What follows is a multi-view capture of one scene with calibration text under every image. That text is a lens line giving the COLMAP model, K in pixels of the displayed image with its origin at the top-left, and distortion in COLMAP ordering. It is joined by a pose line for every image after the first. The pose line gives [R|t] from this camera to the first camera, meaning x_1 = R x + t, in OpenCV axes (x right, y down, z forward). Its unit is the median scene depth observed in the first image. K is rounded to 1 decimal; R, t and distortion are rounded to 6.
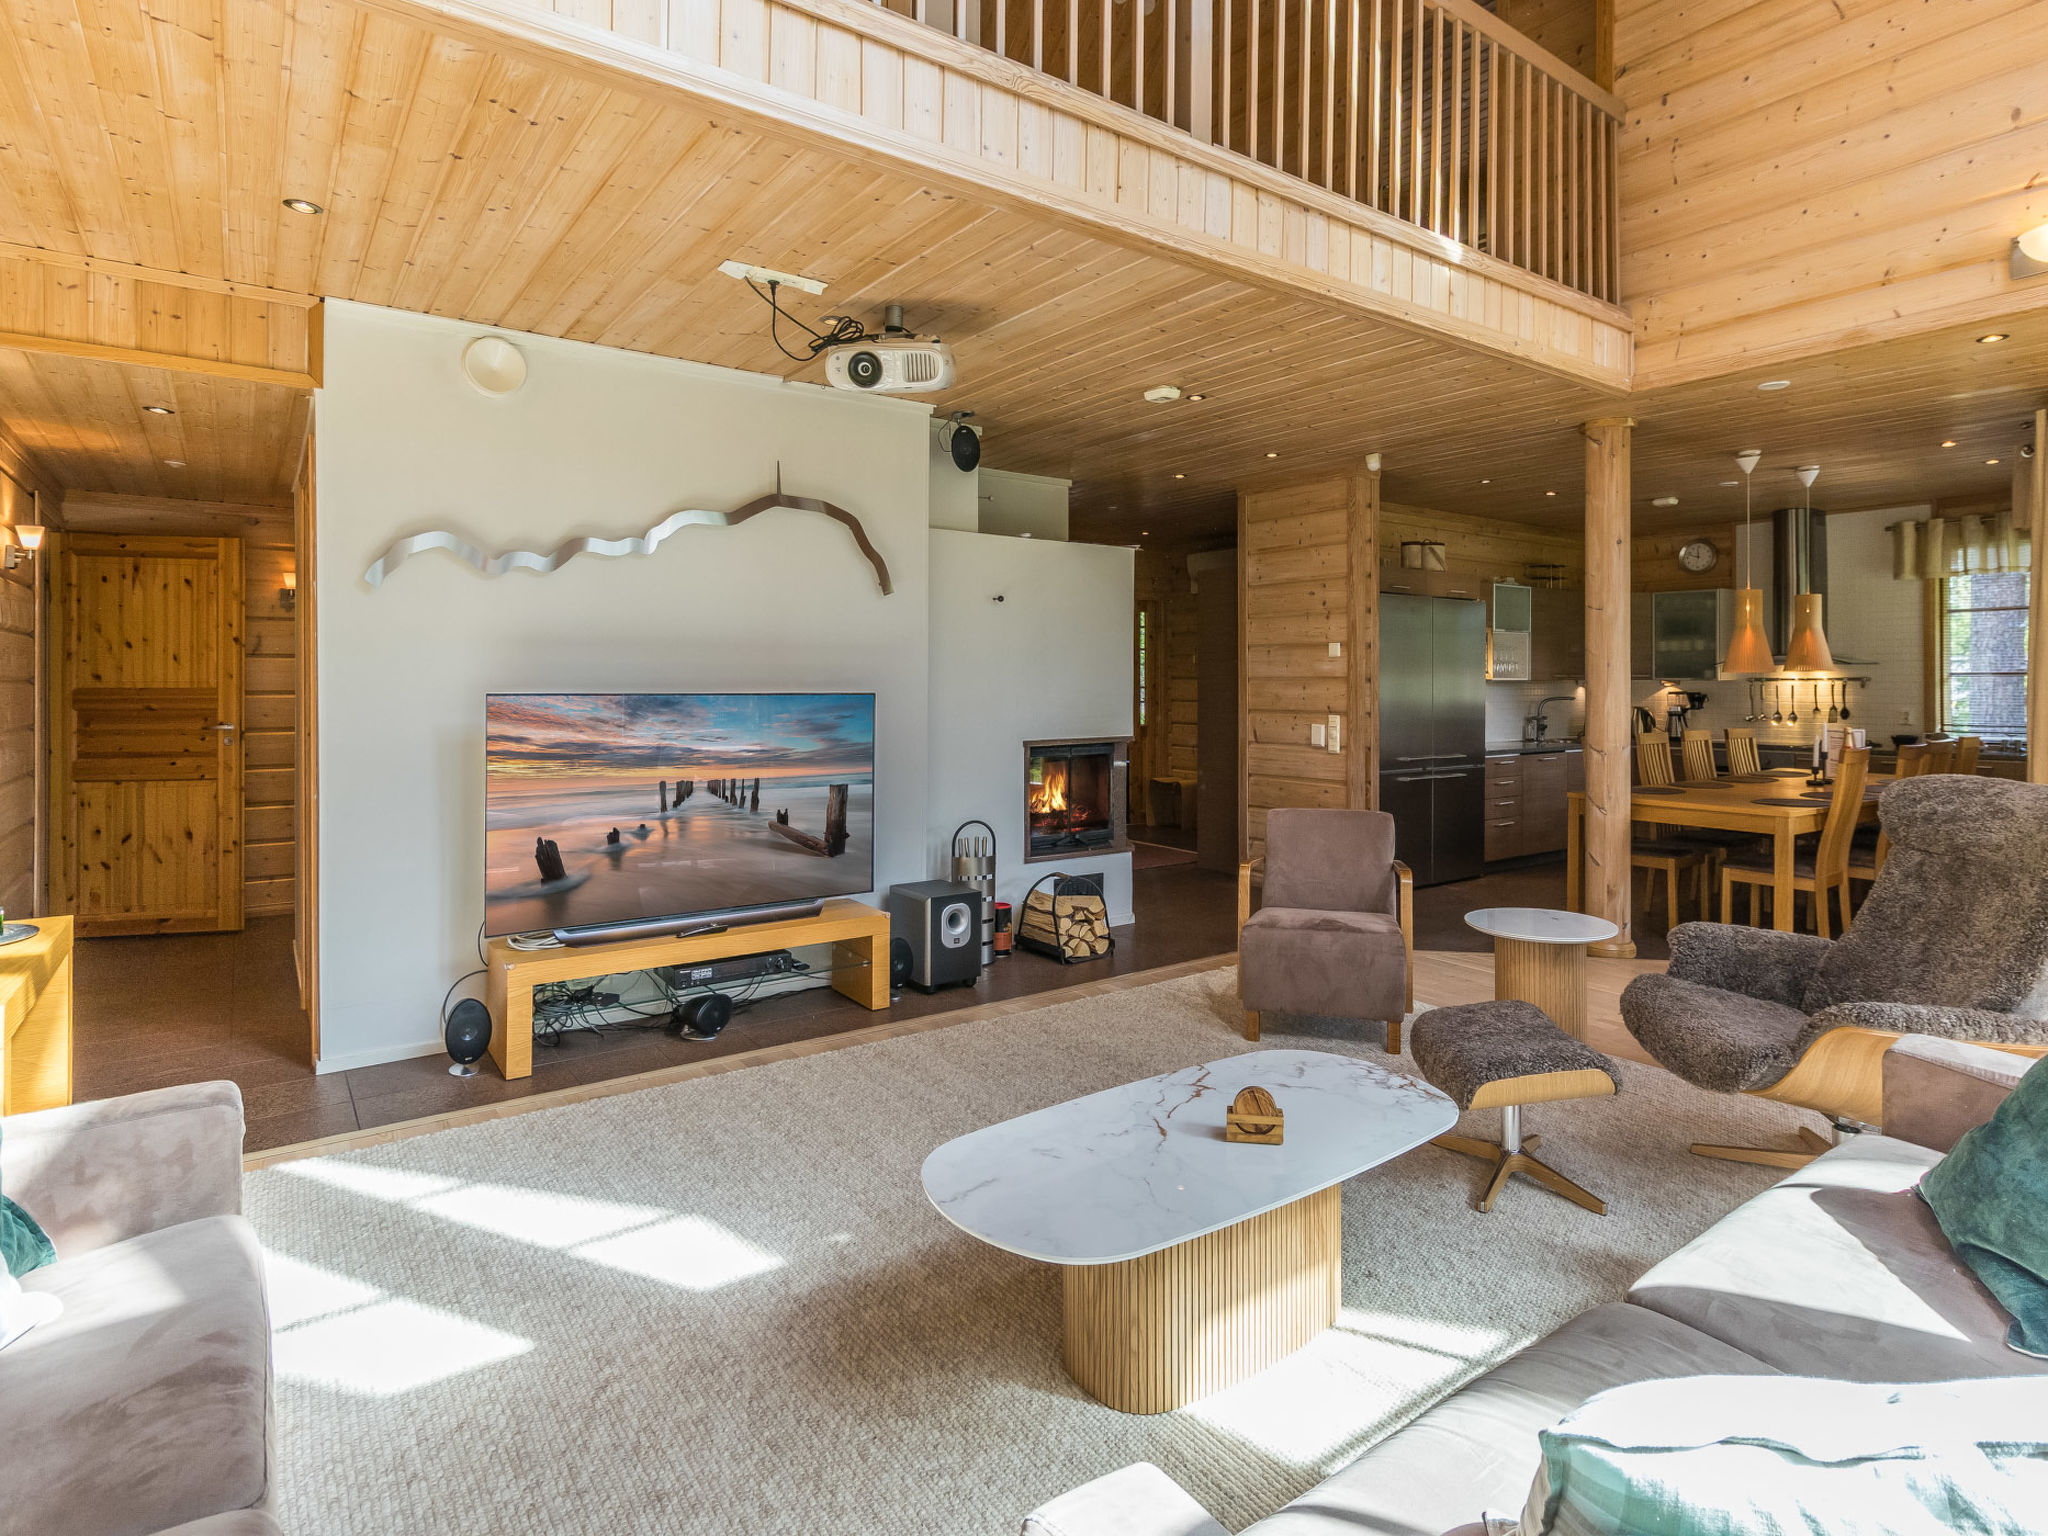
lens RADIAL K [[1082.9, 0, 1027.1], [0, 1082.9, 780.3], [0, 0, 1]] dist [-0.006670, -0.000857]
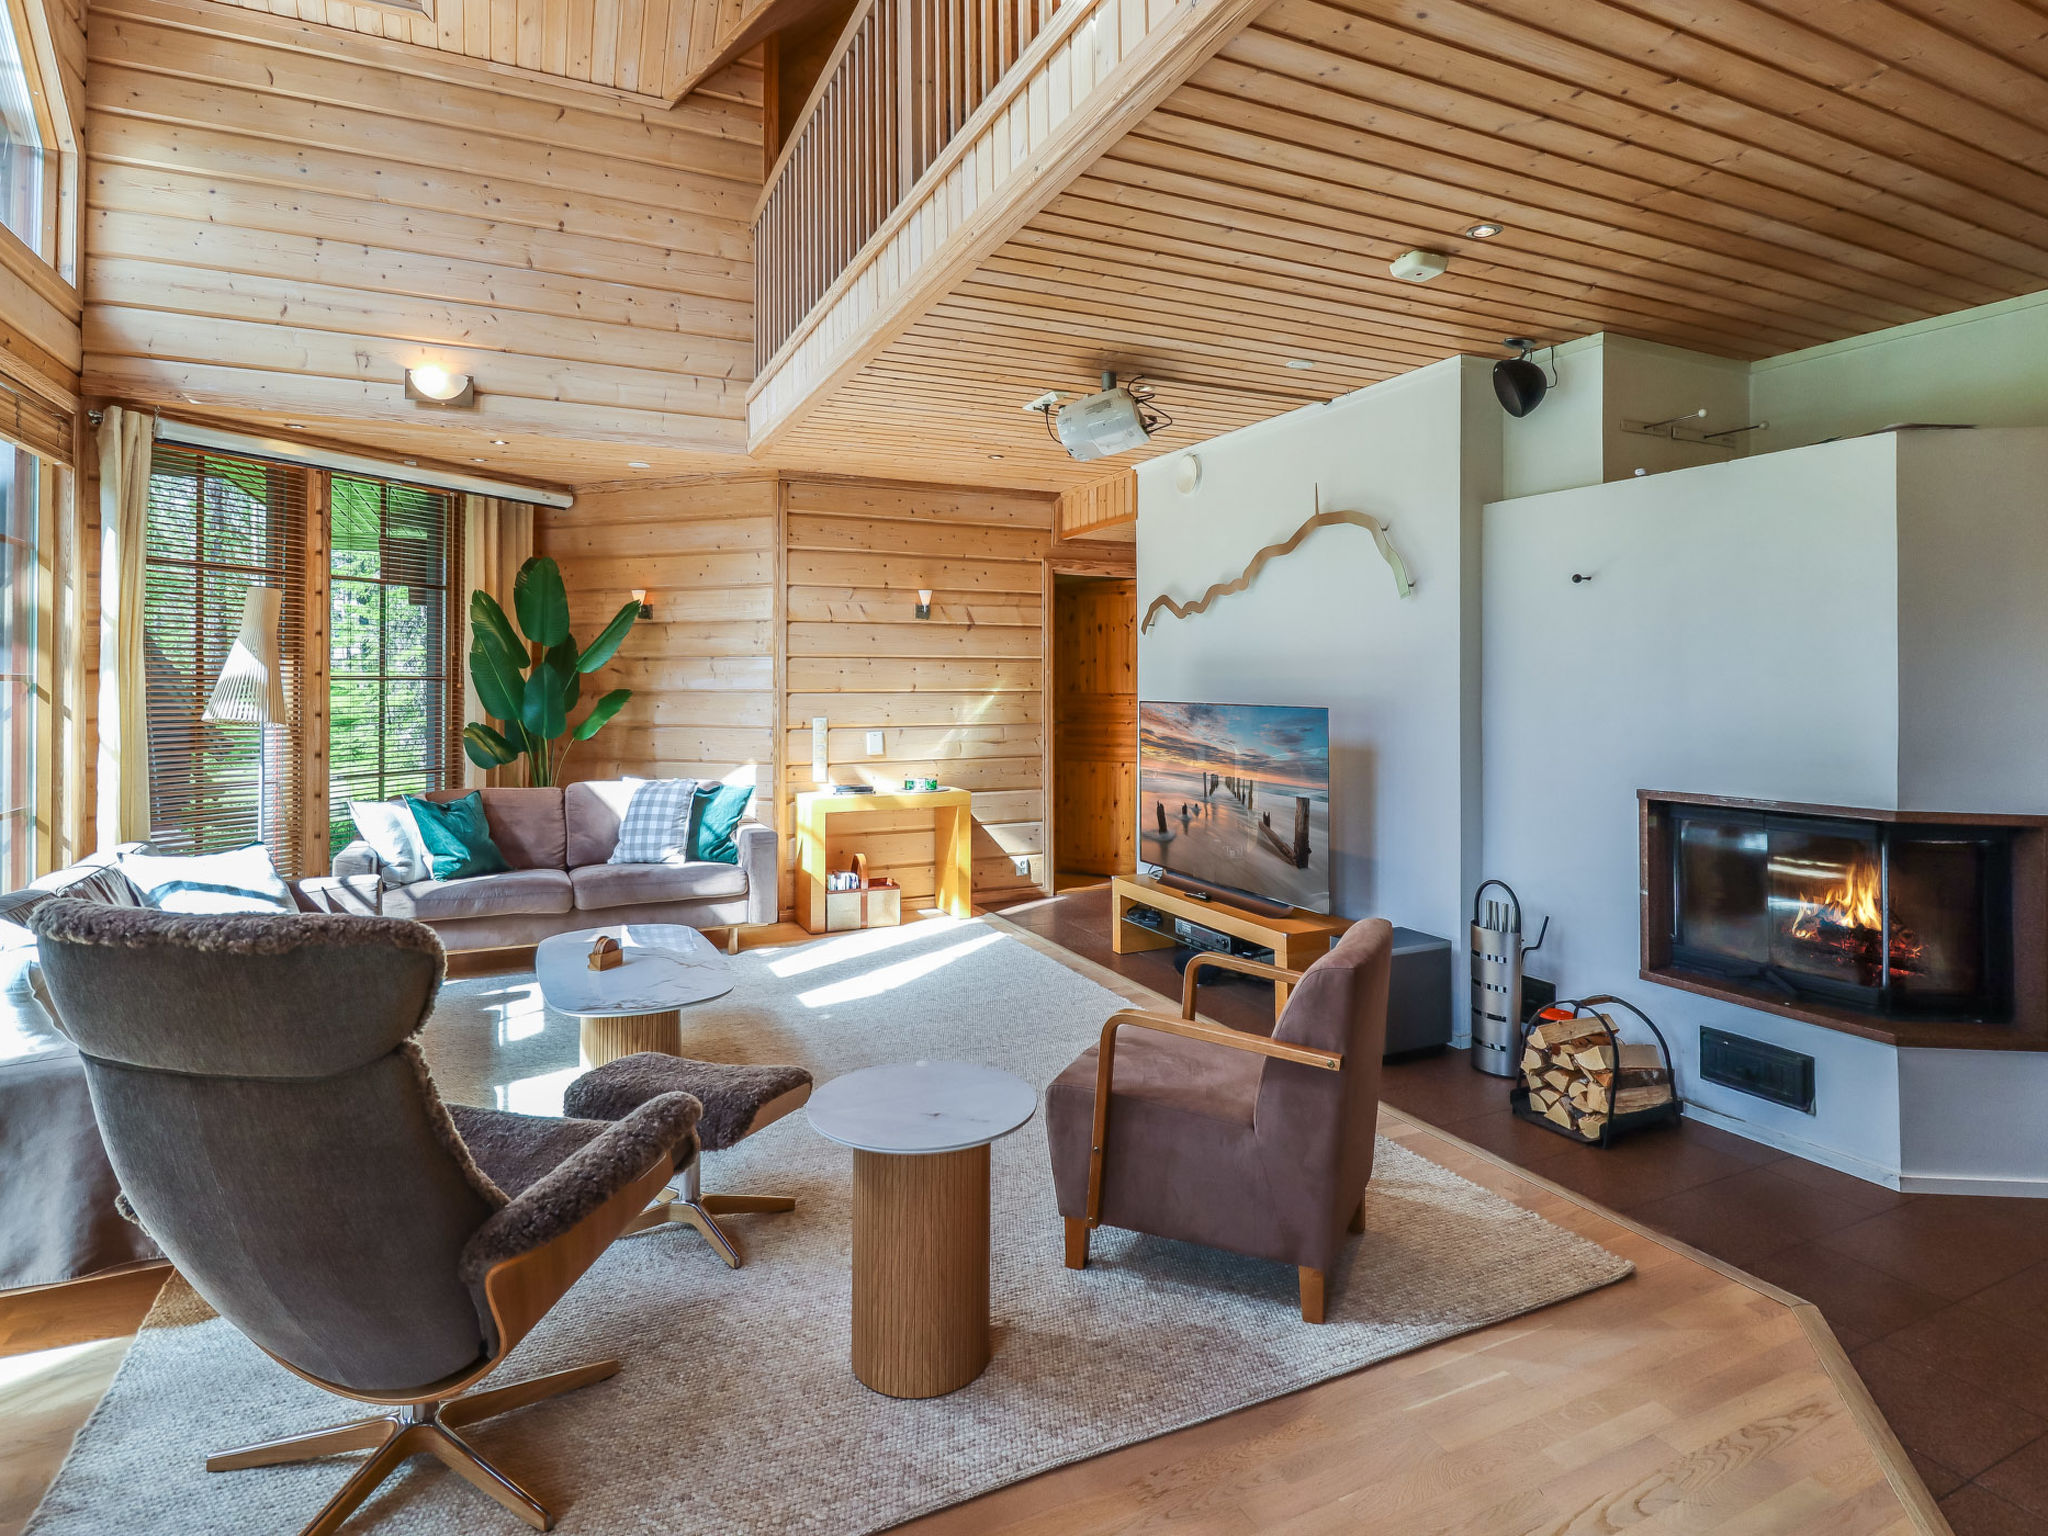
lens RADIAL K [[1082.9, 0, 1030.1], [0, 1082.9, 755.7], [0, 0, 1]] dist [-0.006670, -0.000857]
pose [[-0.194011, 0.076459, -0.978015, 0.894530], [-0.064017, 0.993846, 0.090396, -0.114390], [0.978908, 0.080148, -0.187922, 0.990124]]
